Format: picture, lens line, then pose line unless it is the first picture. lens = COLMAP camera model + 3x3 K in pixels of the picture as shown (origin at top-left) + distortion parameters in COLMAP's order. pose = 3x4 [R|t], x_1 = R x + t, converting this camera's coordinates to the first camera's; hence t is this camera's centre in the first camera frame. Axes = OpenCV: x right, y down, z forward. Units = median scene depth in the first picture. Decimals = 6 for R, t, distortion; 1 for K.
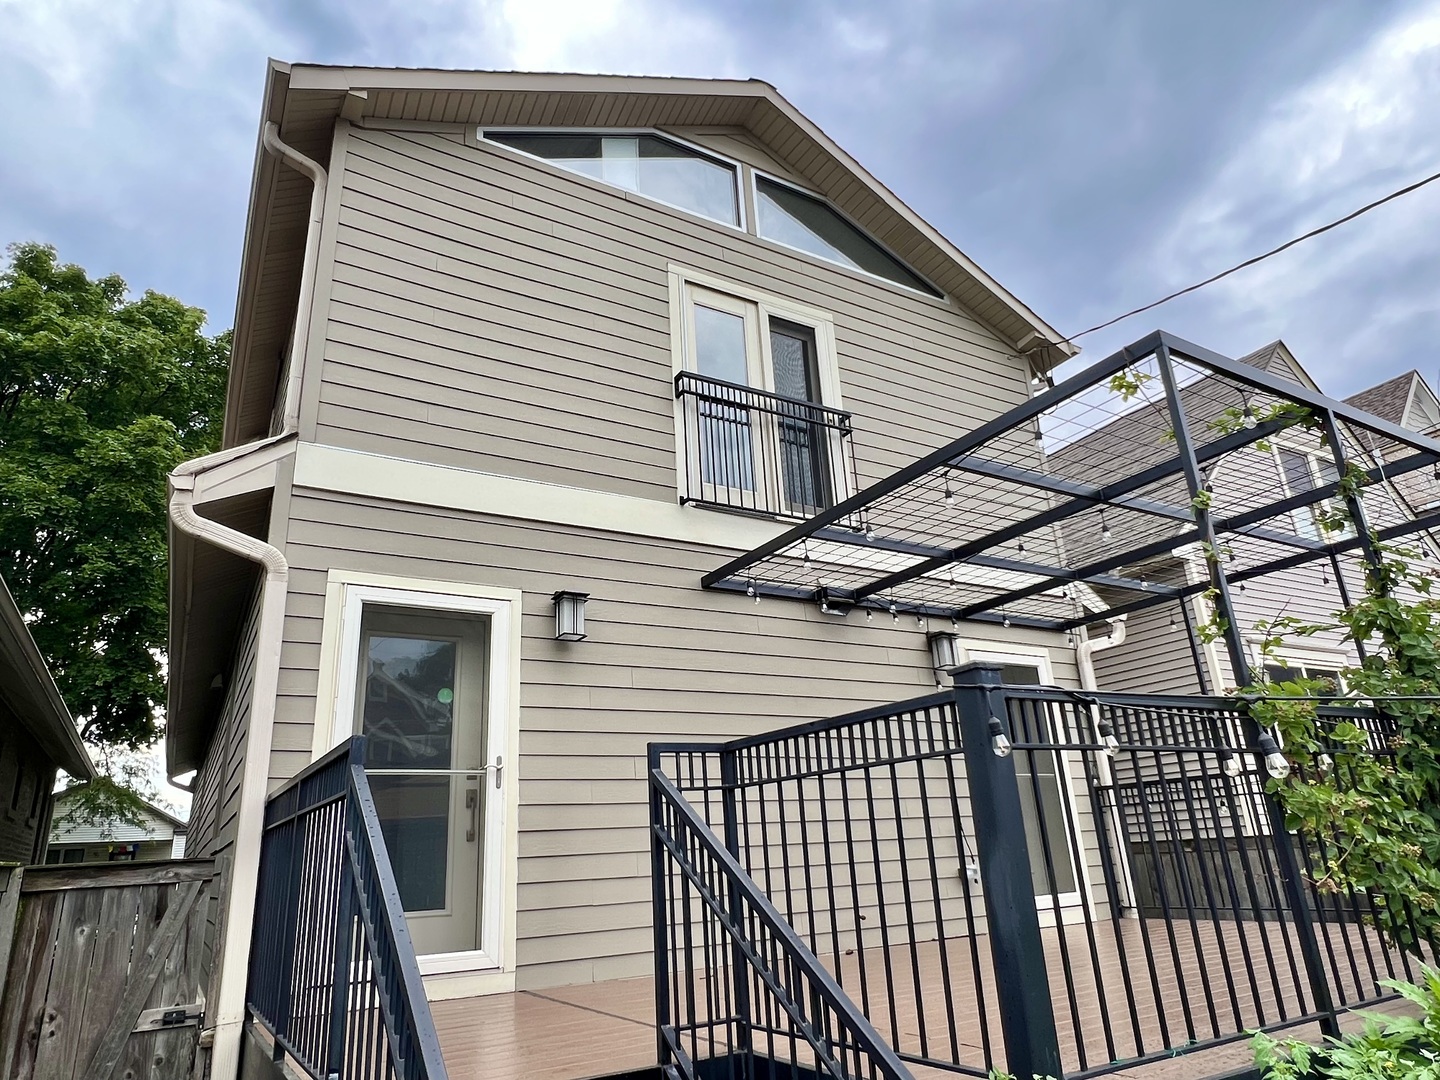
lens RADIAL K [[883.5, 0, 722.0], [0, 883.5, 541.5], [0, 0, 1]] dist [-0.003397, 0.001393]
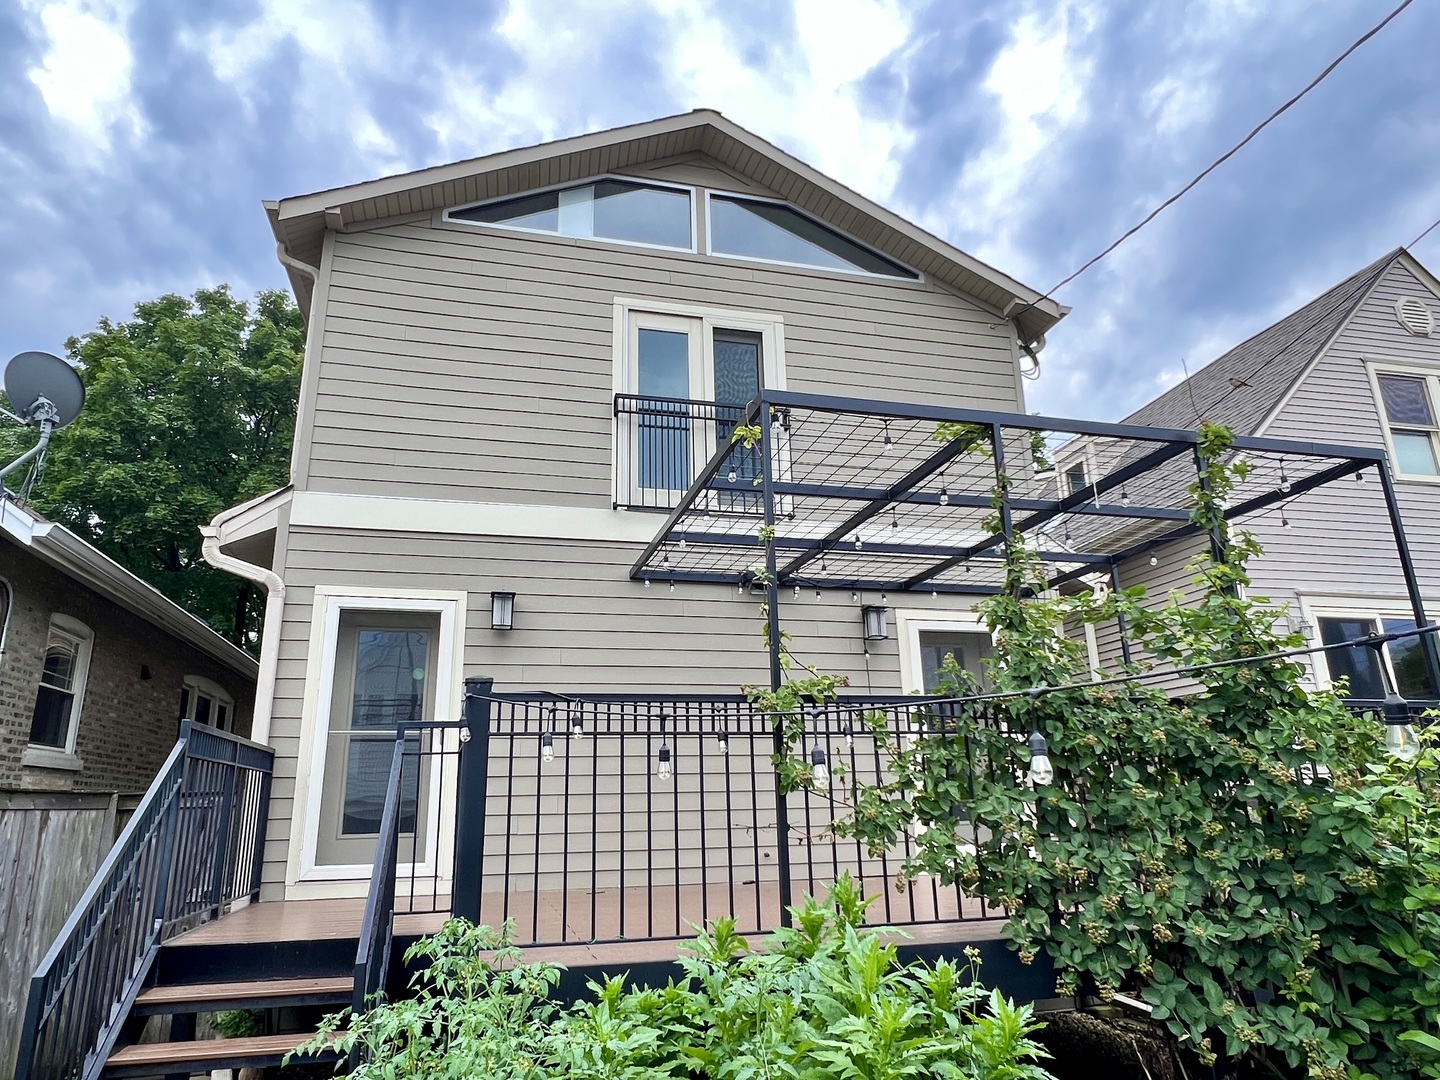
lens RADIAL K [[883.5, 0, 708.3], [0, 883.5, 544.0], [0, 0, 1]] dist [-0.003397, 0.001393]
pose [[0.962263, -0.049657, -0.267553, 0.372662], [0.065857, 0.996478, 0.051913, -0.046385], [0.264032, -0.067575, 0.962144, -0.109009]]
